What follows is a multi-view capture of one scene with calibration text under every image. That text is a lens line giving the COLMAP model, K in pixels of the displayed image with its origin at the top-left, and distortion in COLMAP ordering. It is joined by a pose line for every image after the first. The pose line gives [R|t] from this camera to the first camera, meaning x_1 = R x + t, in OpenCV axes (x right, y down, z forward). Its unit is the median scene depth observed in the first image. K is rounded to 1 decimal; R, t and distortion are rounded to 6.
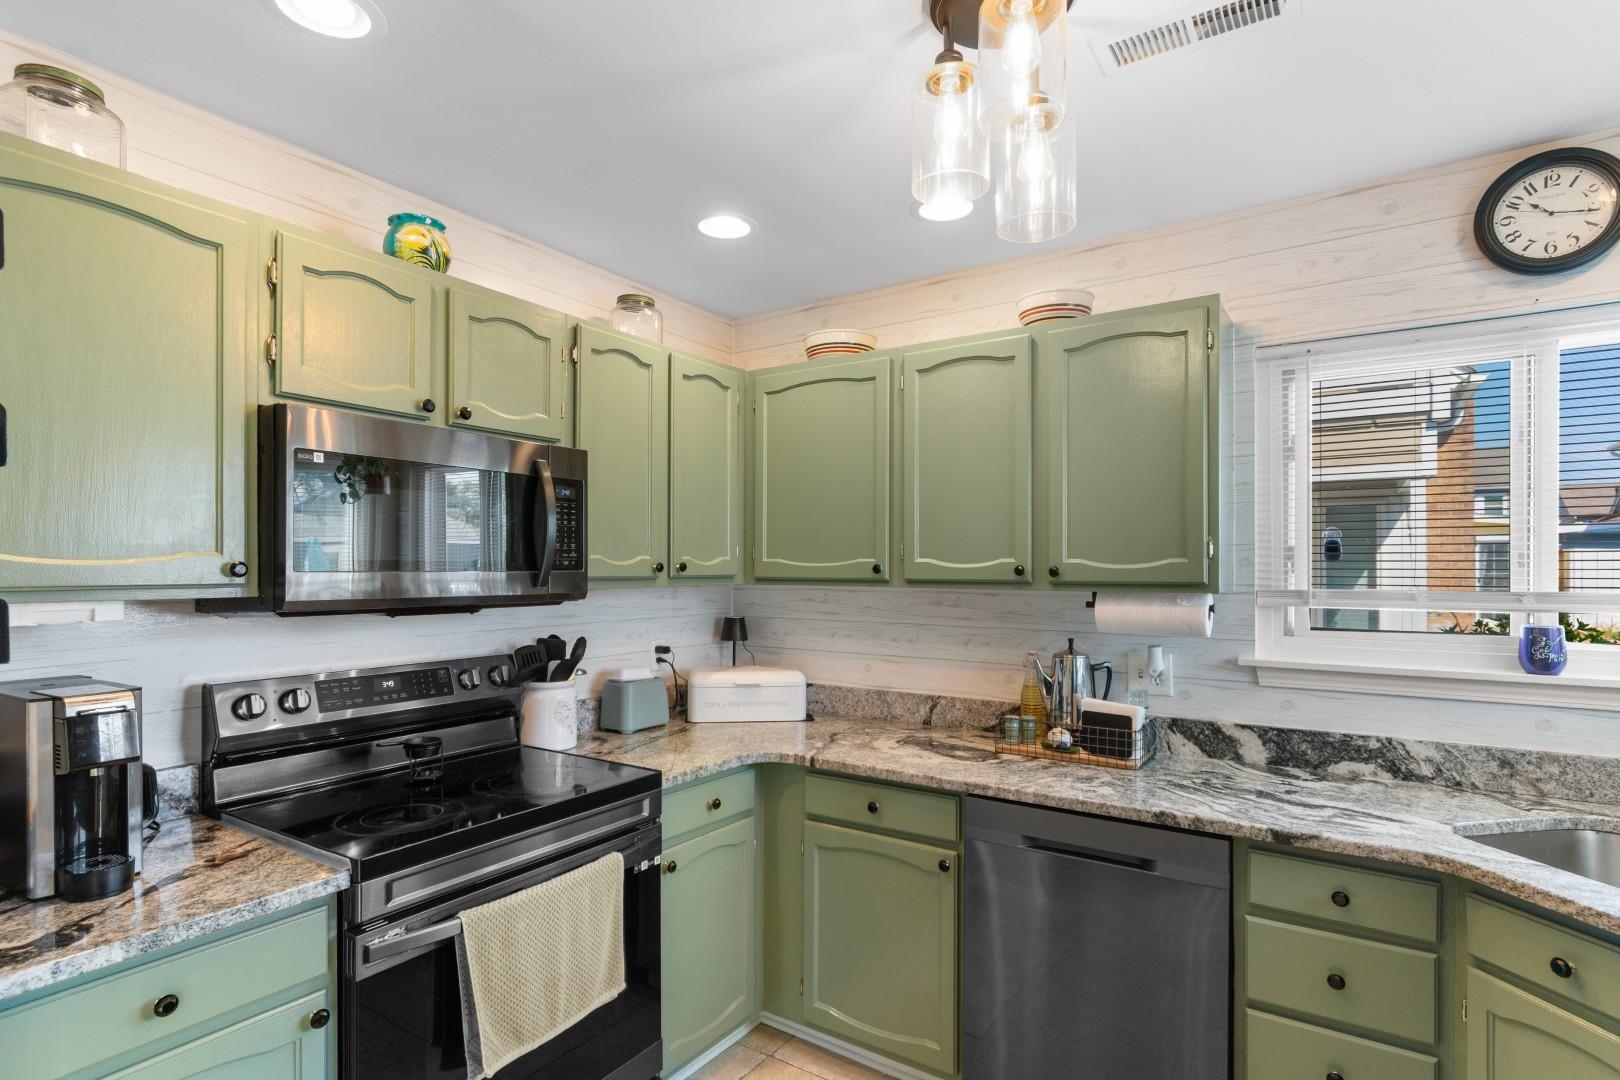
lens RADIAL K [[803.1, 0, 817.6], [0, 803.1, 569.4], [0, 0, 1]] dist [-0.001018, -0.001949]
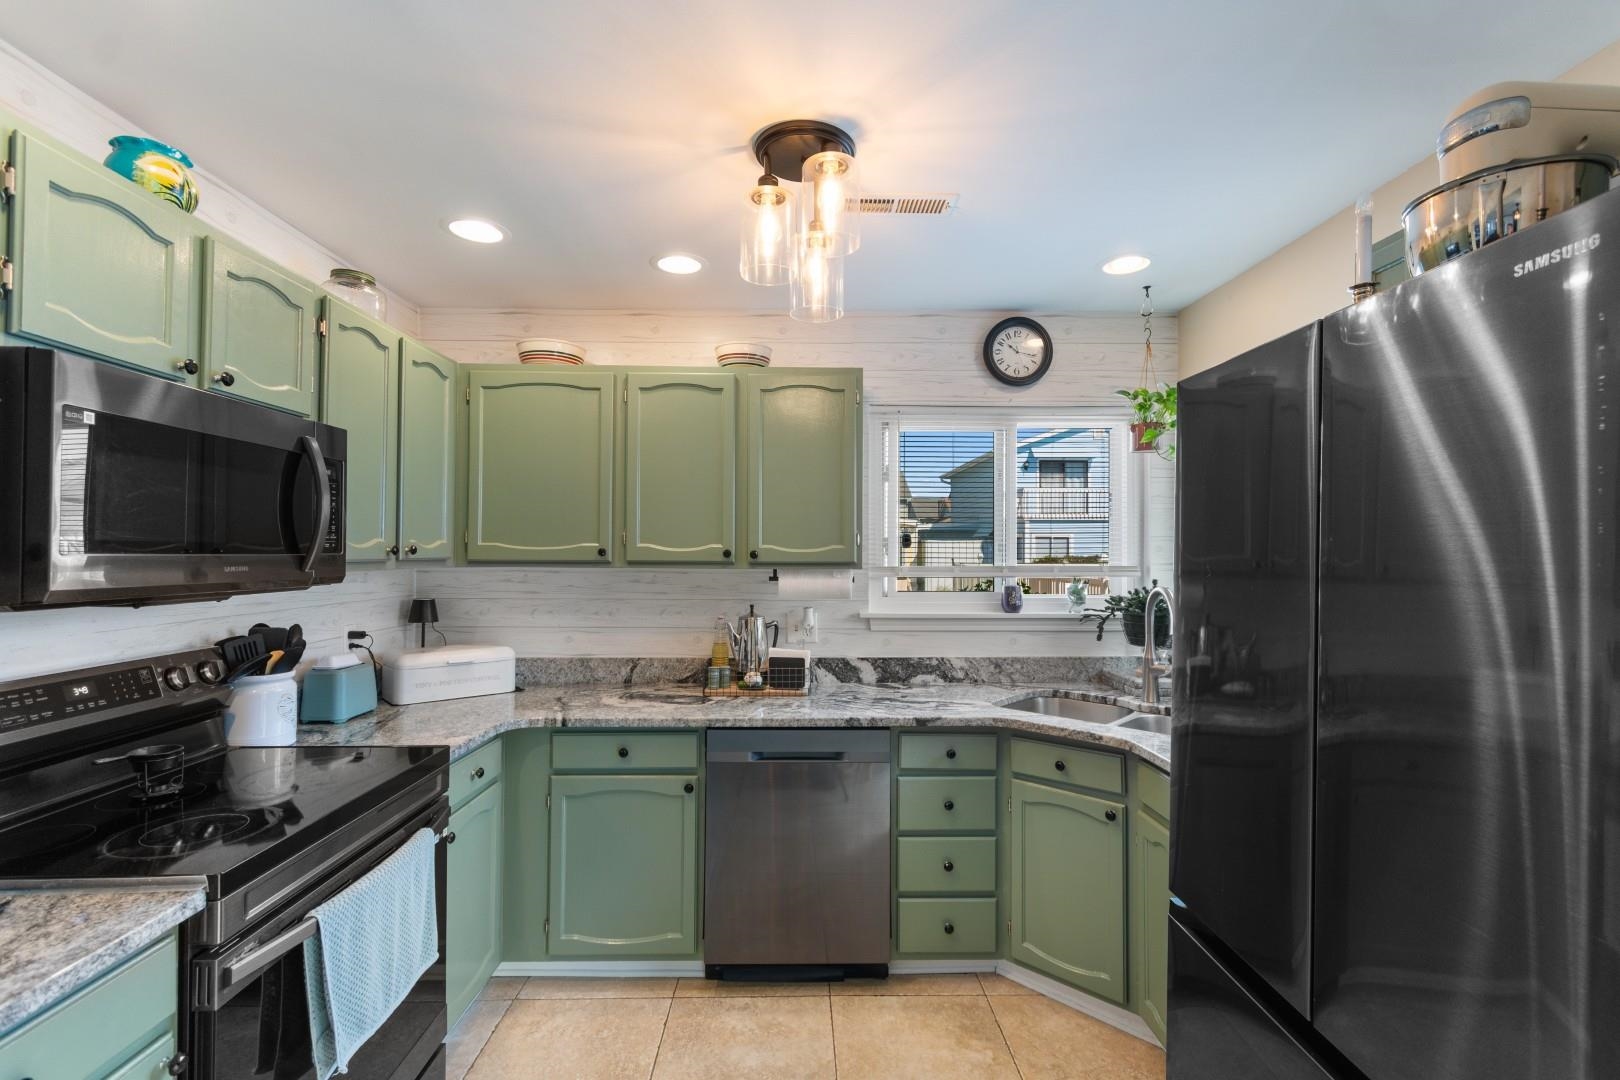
lens RADIAL K [[707.3, 0, 810.2], [0, 707.3, 543.7], [0, 0, 1]] dist [0.004868, -0.001170]
pose [[0.823898, 0.008449, 0.566675, -0.313636], [-0.001200, 0.999913, -0.013164, 0.000301], [-0.566737, 0.010166, 0.823836, -0.024729]]
